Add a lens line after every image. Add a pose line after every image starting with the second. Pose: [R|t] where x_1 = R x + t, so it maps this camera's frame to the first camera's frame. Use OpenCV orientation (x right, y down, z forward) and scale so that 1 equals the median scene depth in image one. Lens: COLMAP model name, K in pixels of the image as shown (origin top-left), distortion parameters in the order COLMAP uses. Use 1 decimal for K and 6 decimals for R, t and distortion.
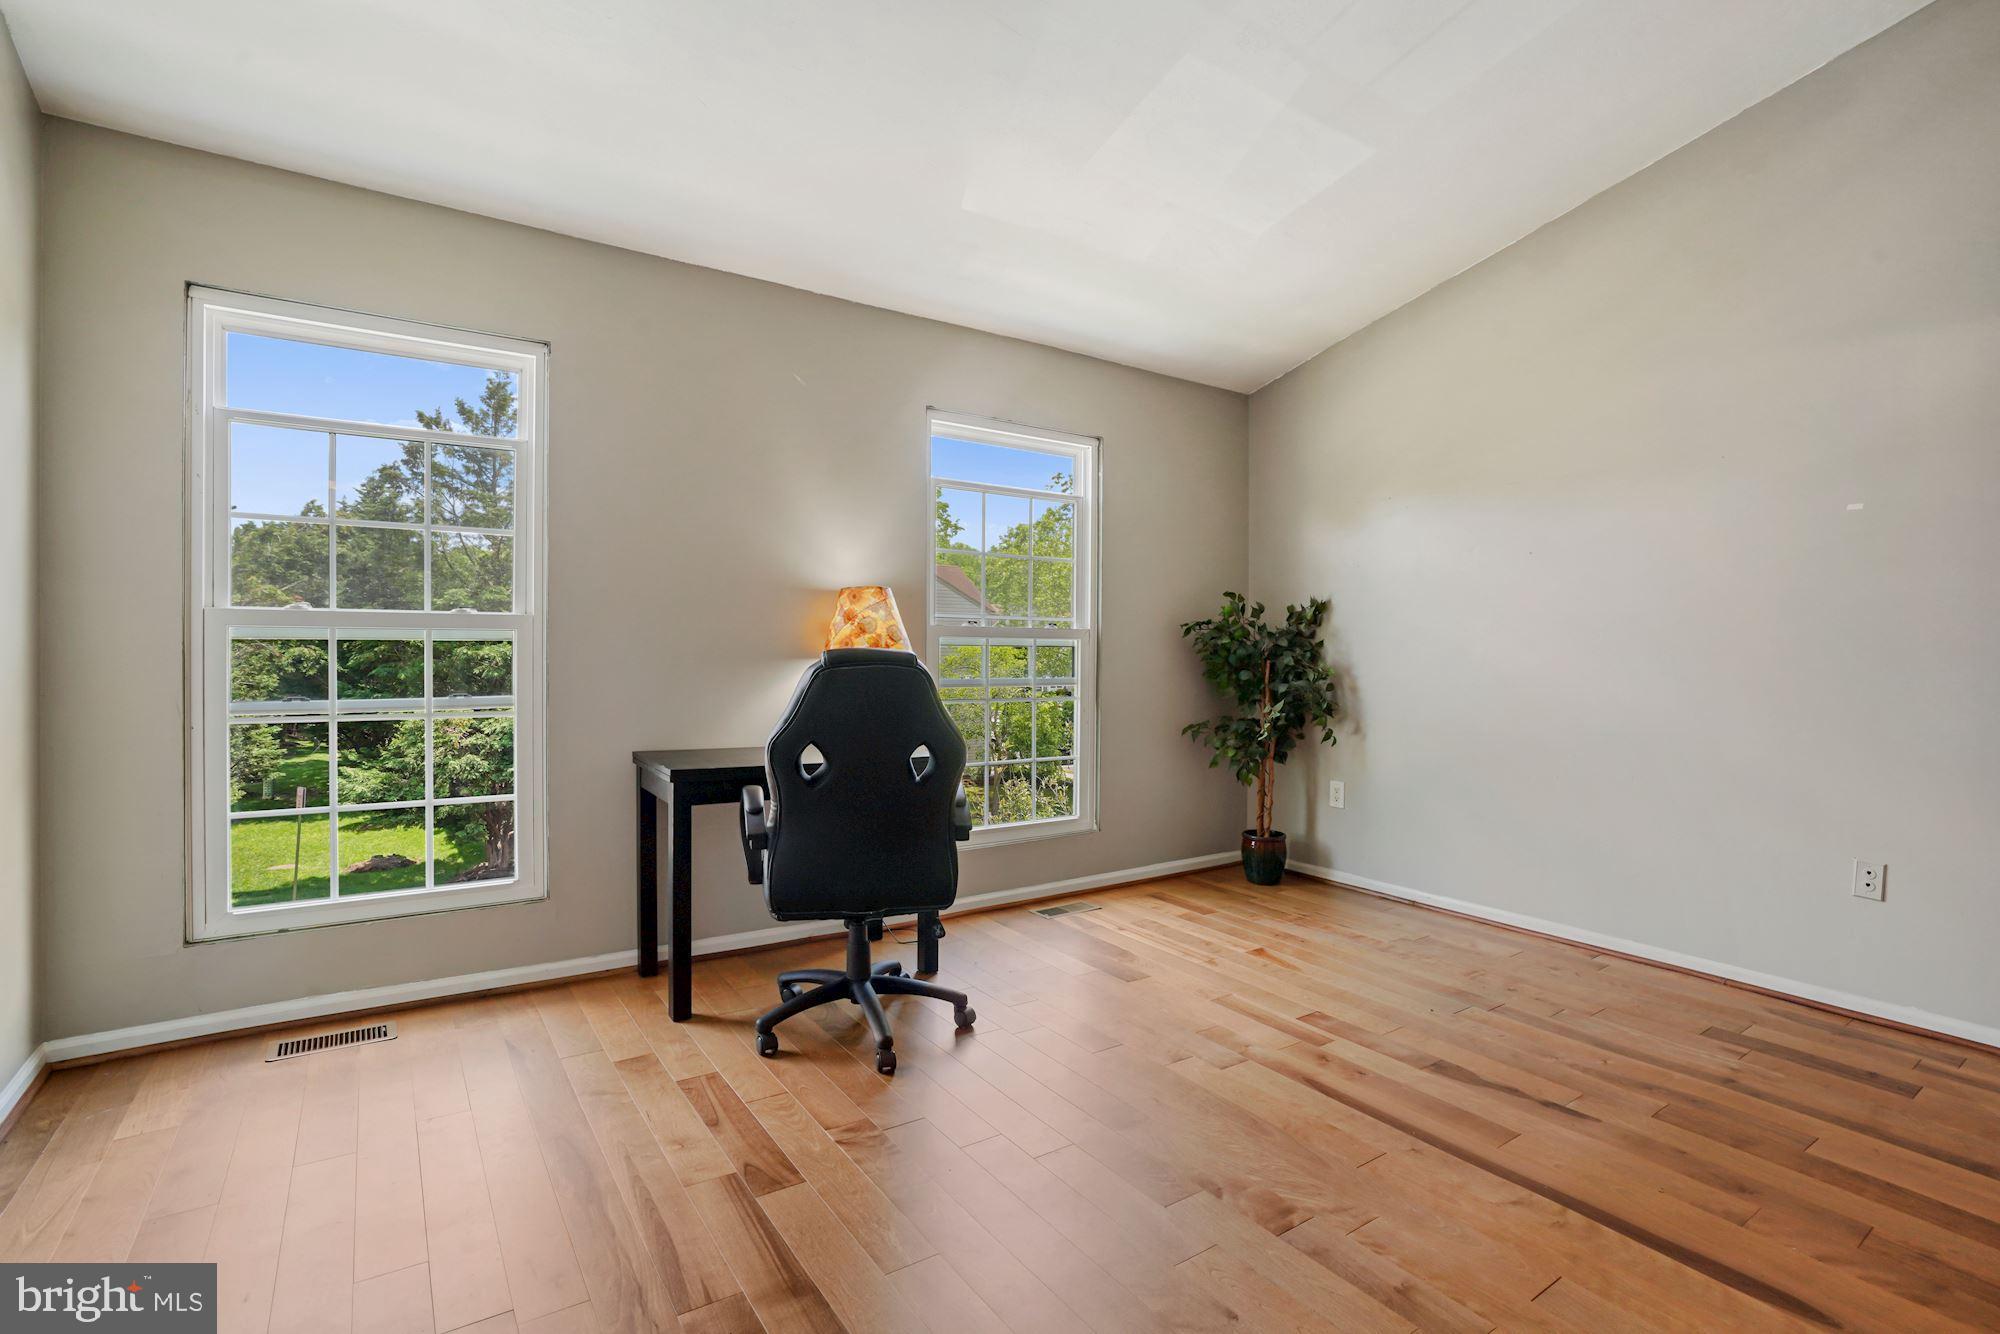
lens RADIAL K [[905.6, 0, 1000.0], [0, 905.6, 667.0], [0, 0, 1]] dist [-0.074544, 0.000068]
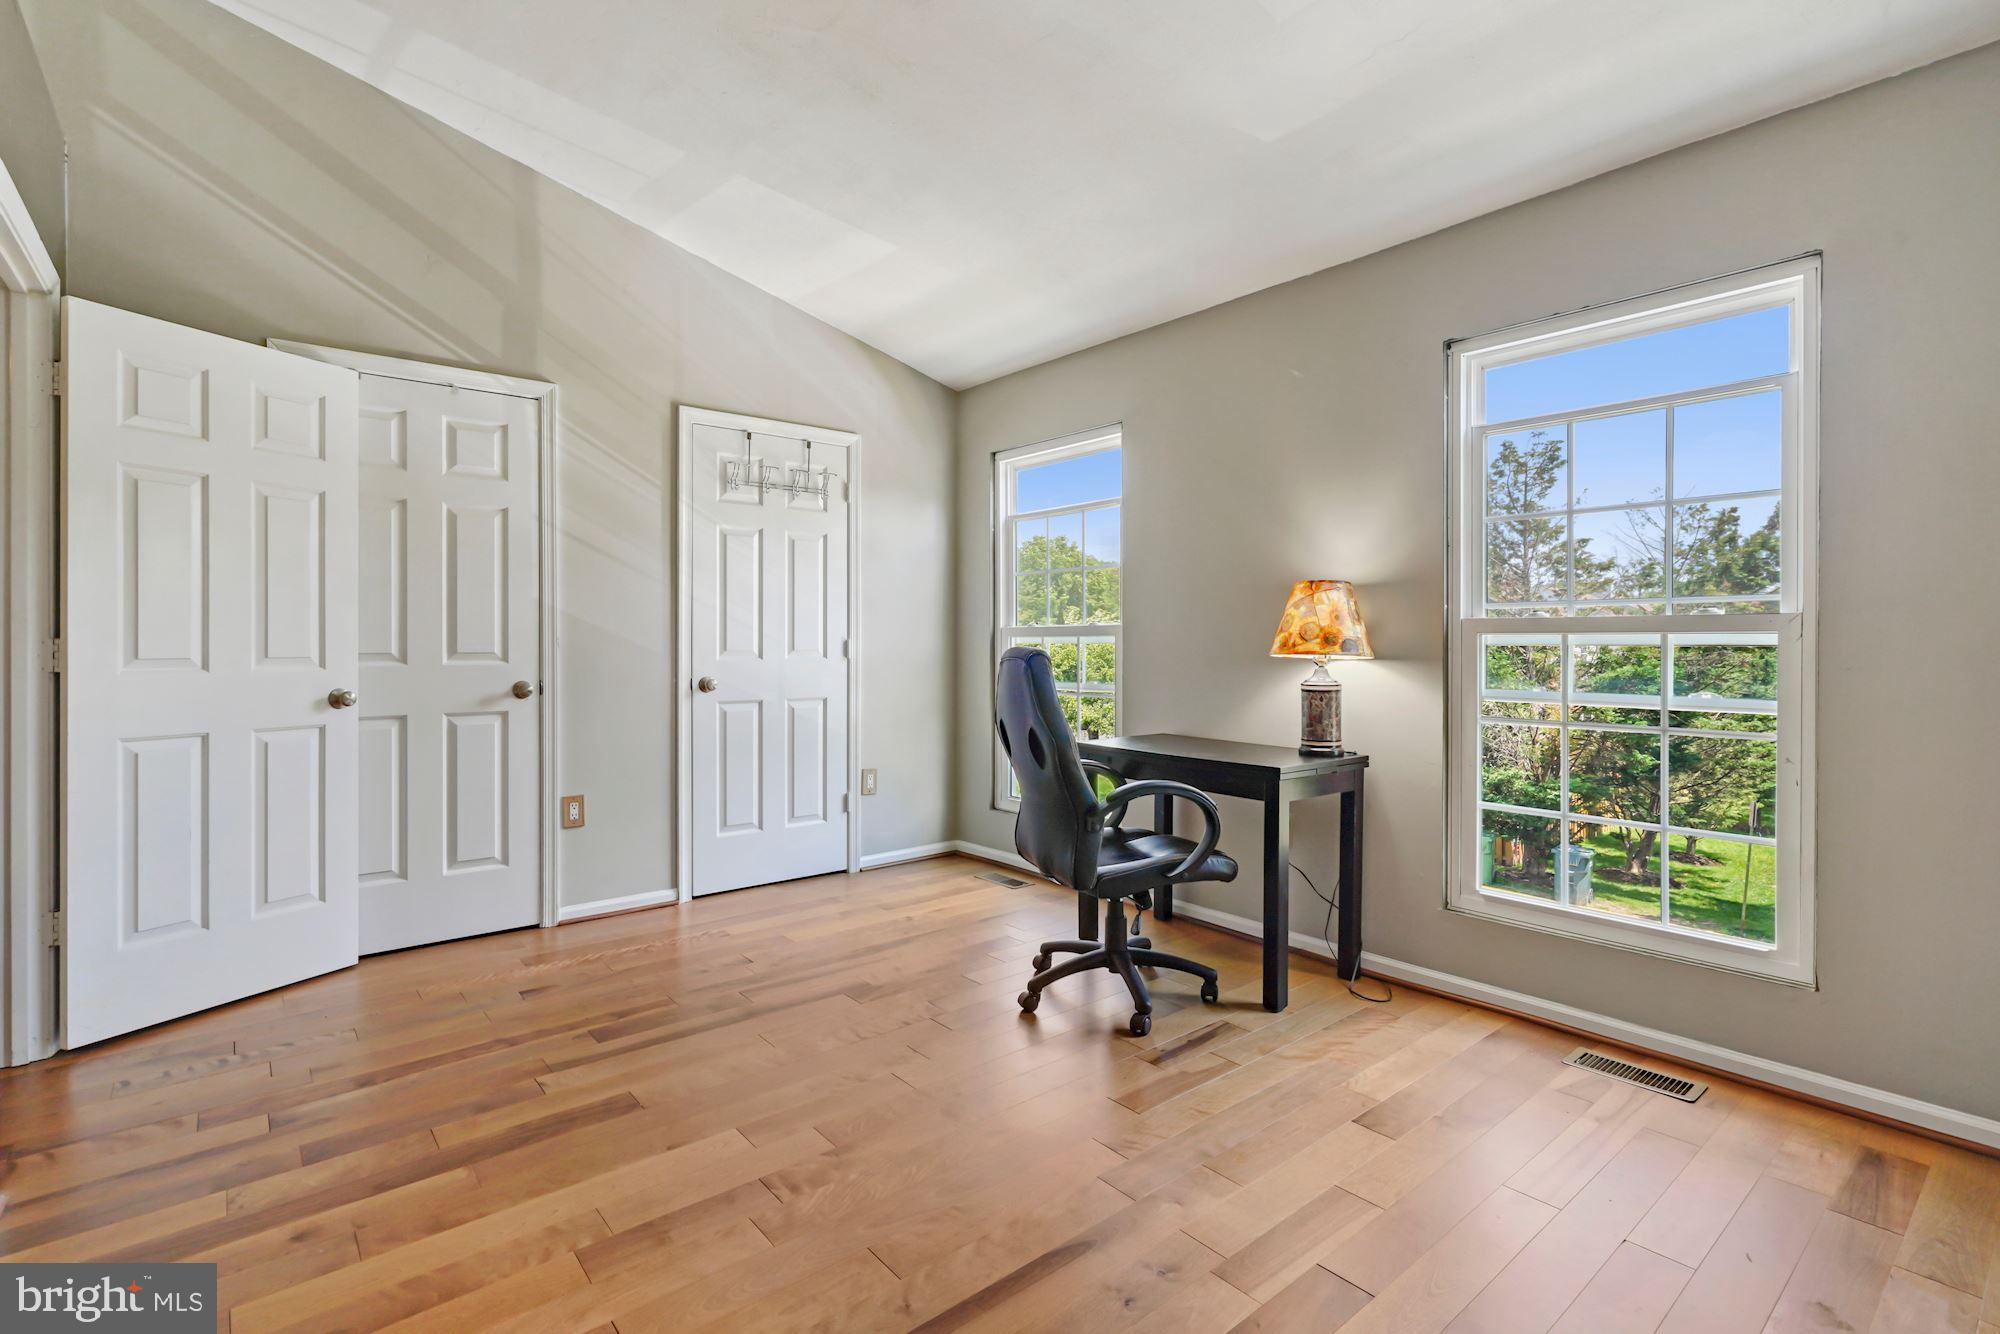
lens RADIAL K [[948.5, 0, 995.2], [0, 948.5, 658.5], [0, 0, 1]] dist [-0.000054, -0.000237]
pose [[0.095079, -0.001420, -0.995469, 0.670381], [-0.010780, 0.999939, -0.002456, -0.007769], [0.995411, 0.010964, 0.095058, 0.504364]]
